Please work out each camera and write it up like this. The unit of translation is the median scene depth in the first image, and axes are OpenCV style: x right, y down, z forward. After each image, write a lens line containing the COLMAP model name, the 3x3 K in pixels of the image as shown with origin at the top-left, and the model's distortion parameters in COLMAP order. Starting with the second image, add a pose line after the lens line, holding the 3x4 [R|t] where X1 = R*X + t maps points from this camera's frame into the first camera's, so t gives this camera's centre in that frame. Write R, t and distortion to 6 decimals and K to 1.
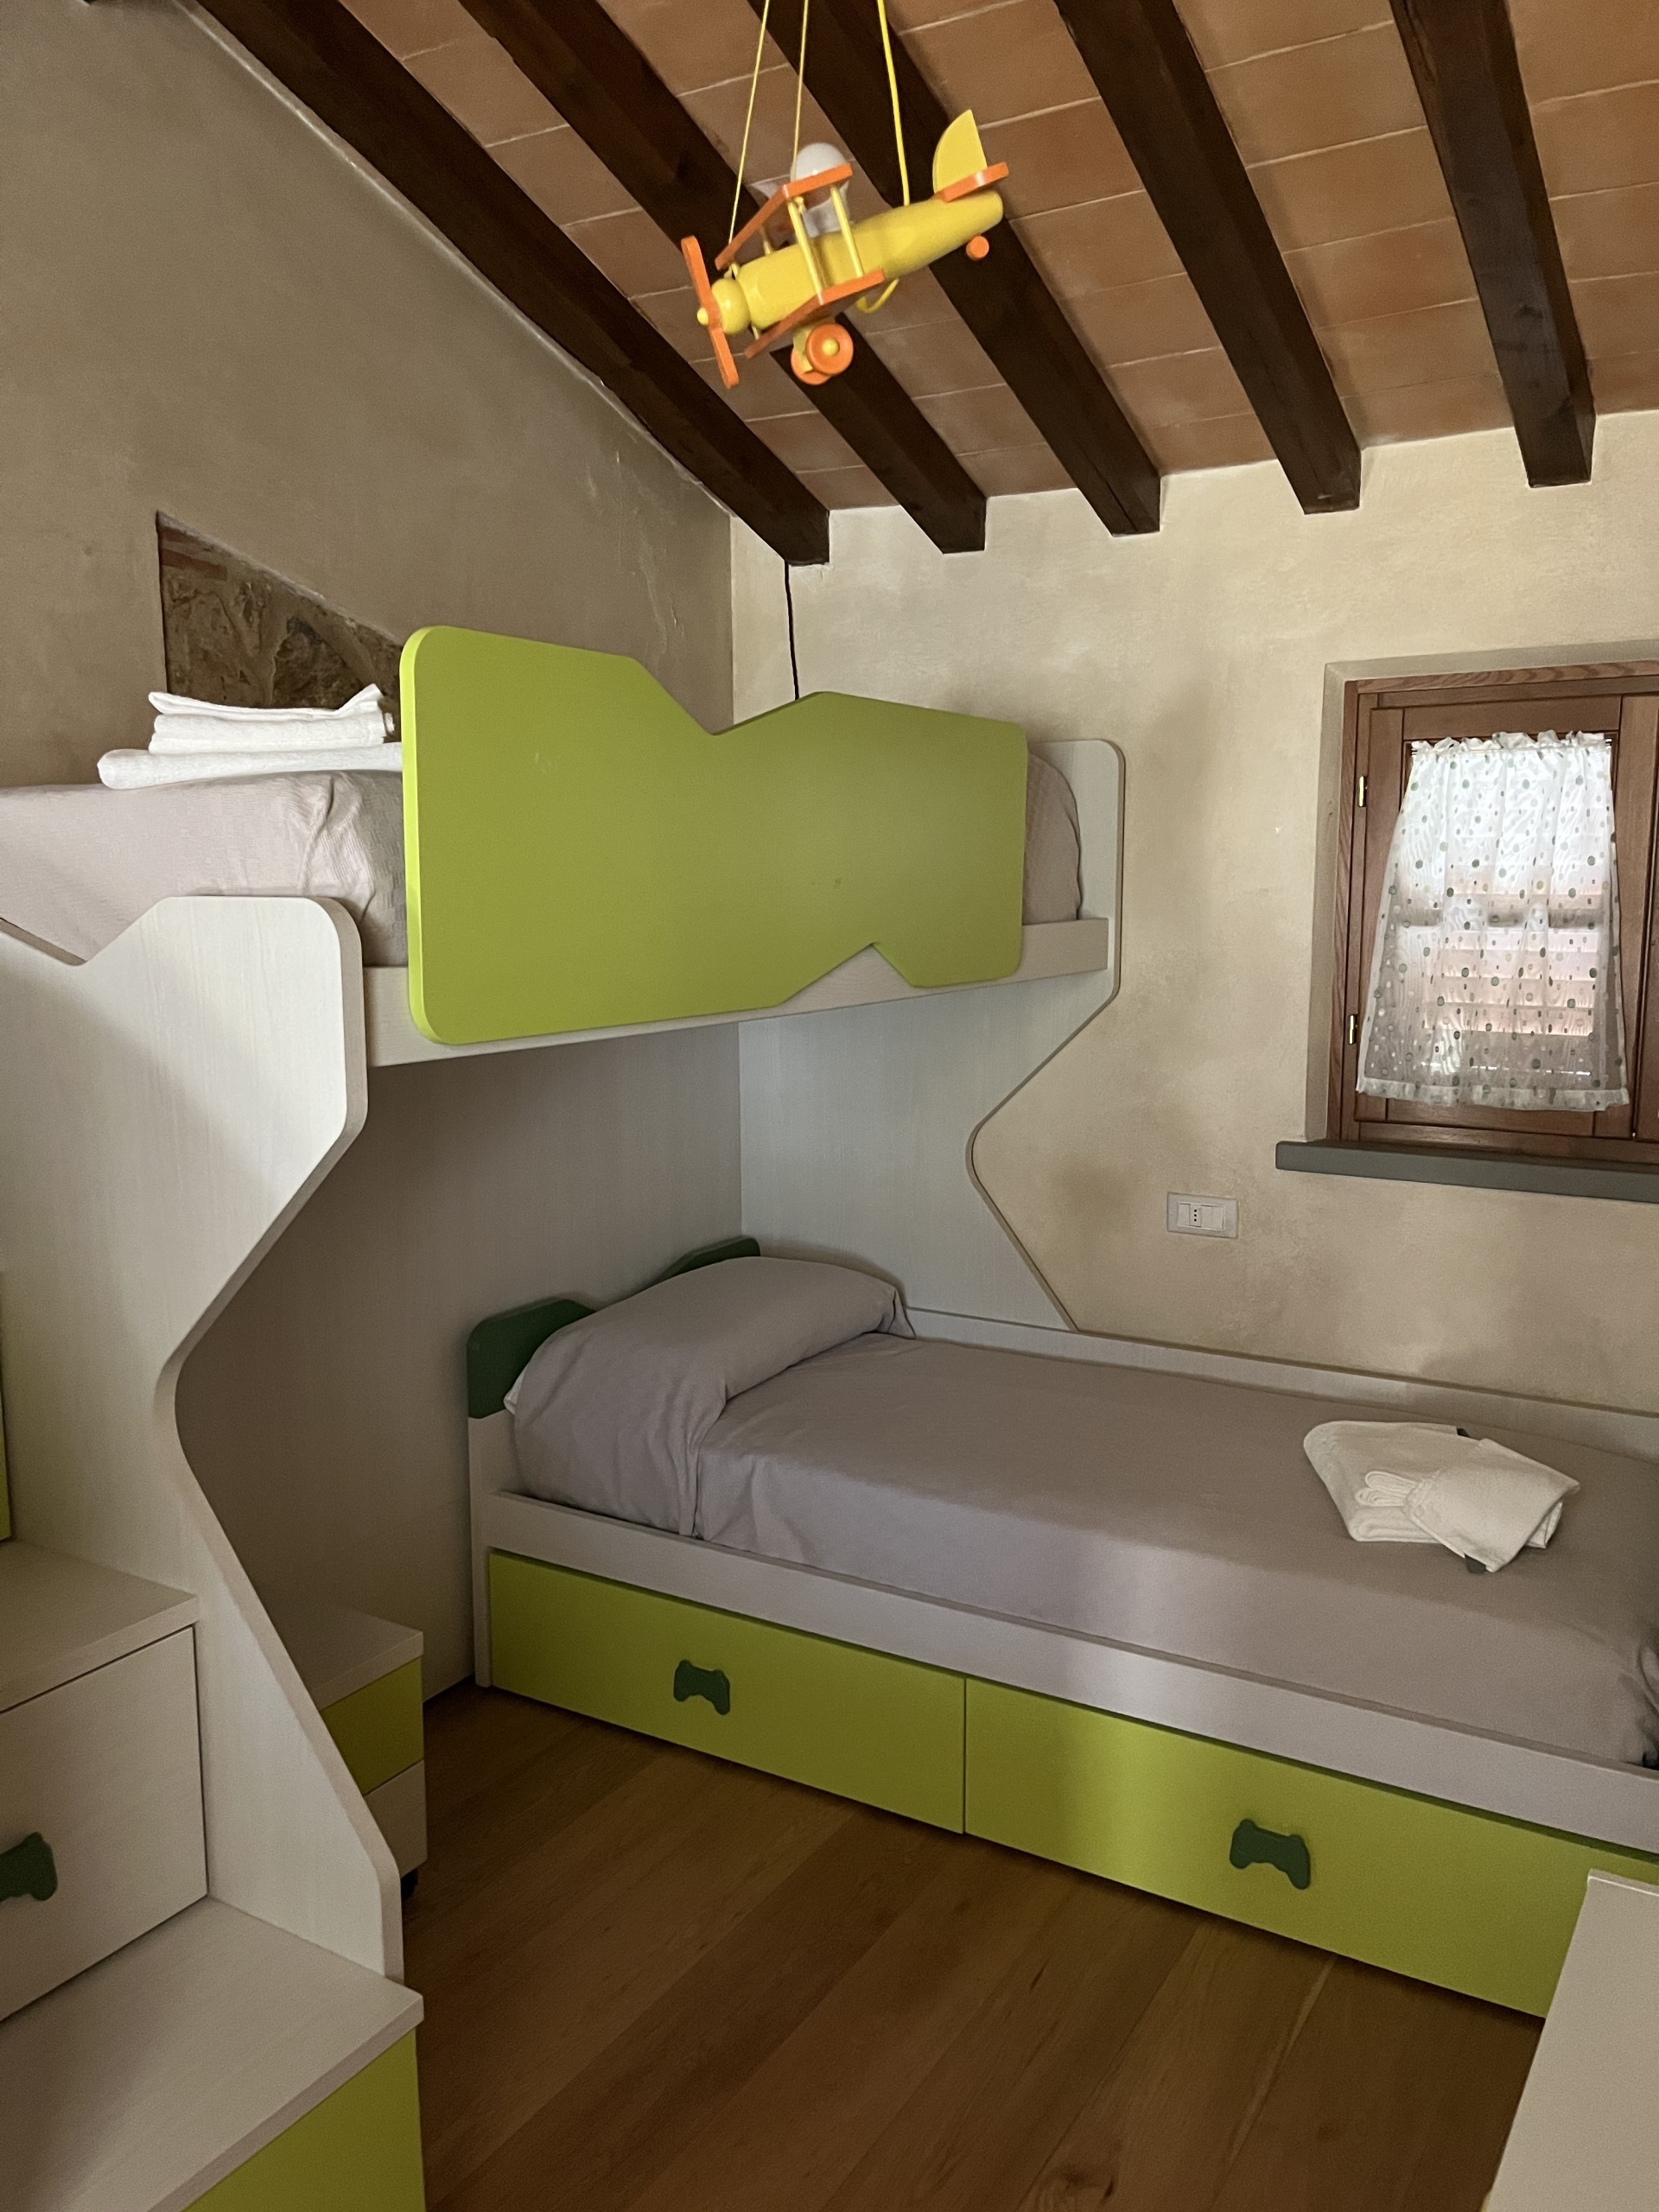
lens RADIAL K [[1711.0, 0, 825.4], [0, 1711.0, 1153.7], [0, 0, 1]] dist [0.079644, -0.079998]
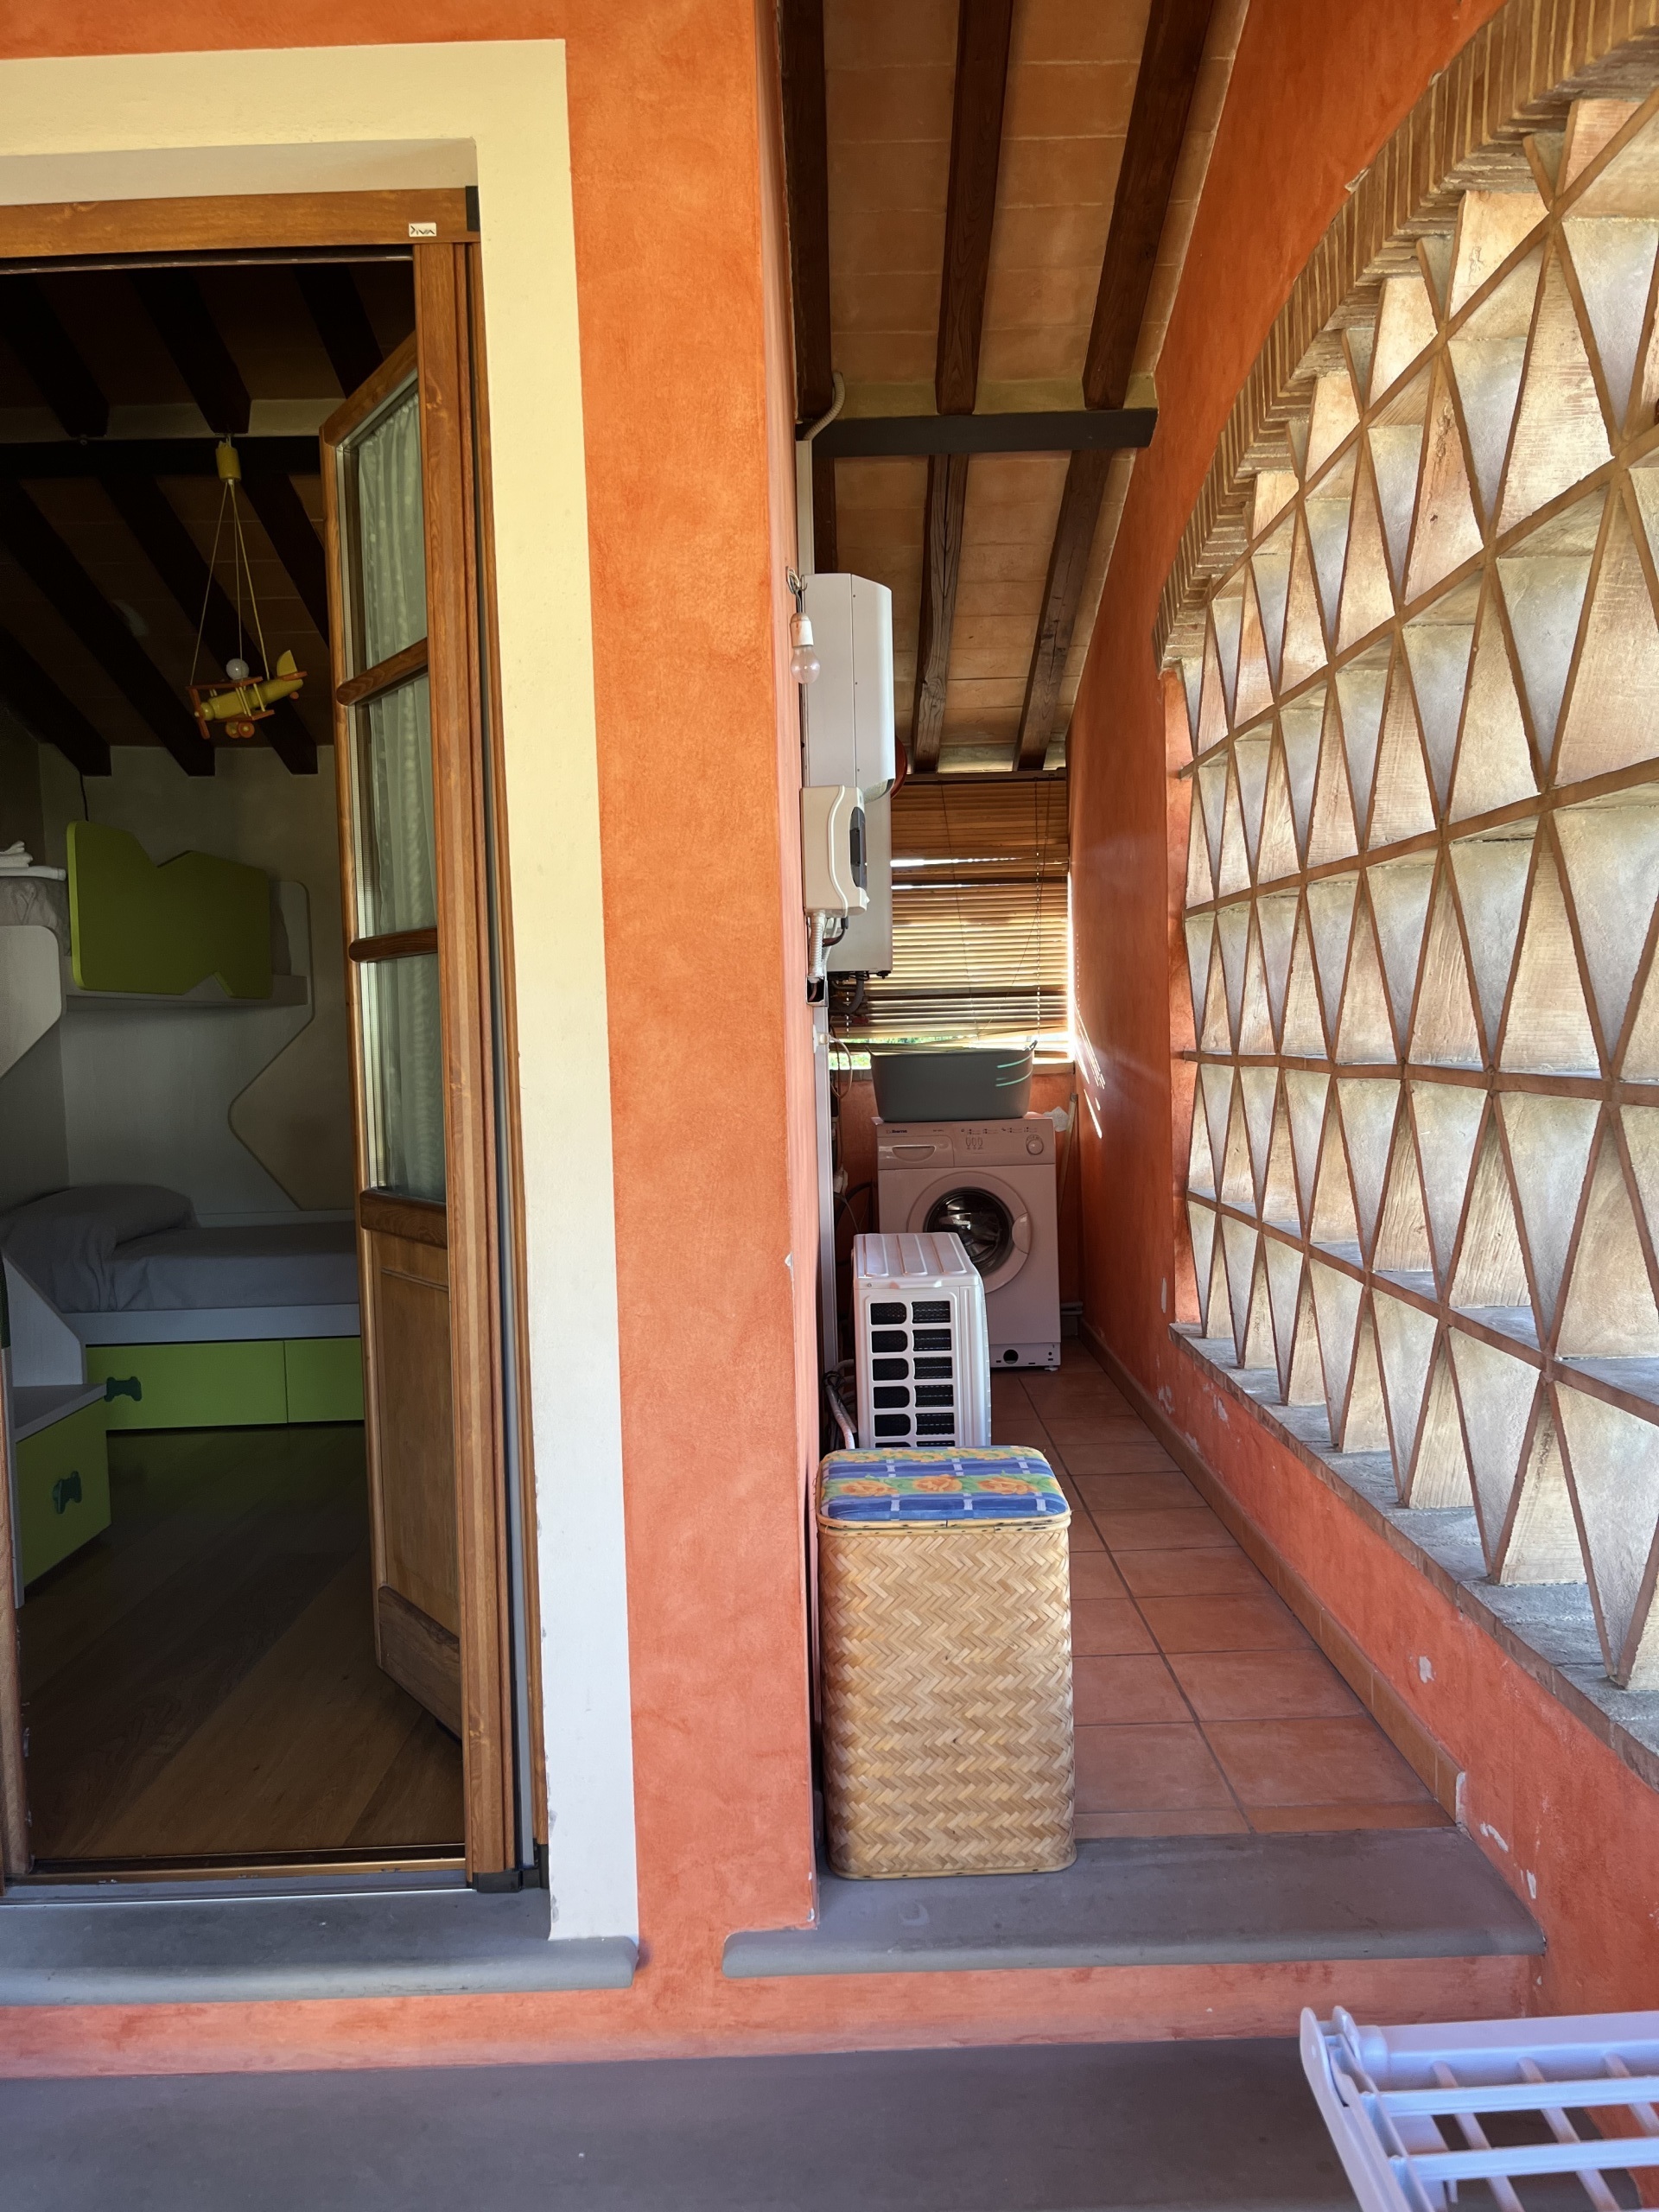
lens RADIAL K [[1711.0, 0, 825.4], [0, 1711.0, 1153.7], [0, 0, 1]] dist [0.079644, -0.079998]
pose [[0.851801, -0.053737, 0.521101, -0.379774], [0.103488, 0.992383, -0.066827, 0.263559], [-0.513541, 0.110851, 0.850875, -0.954208]]
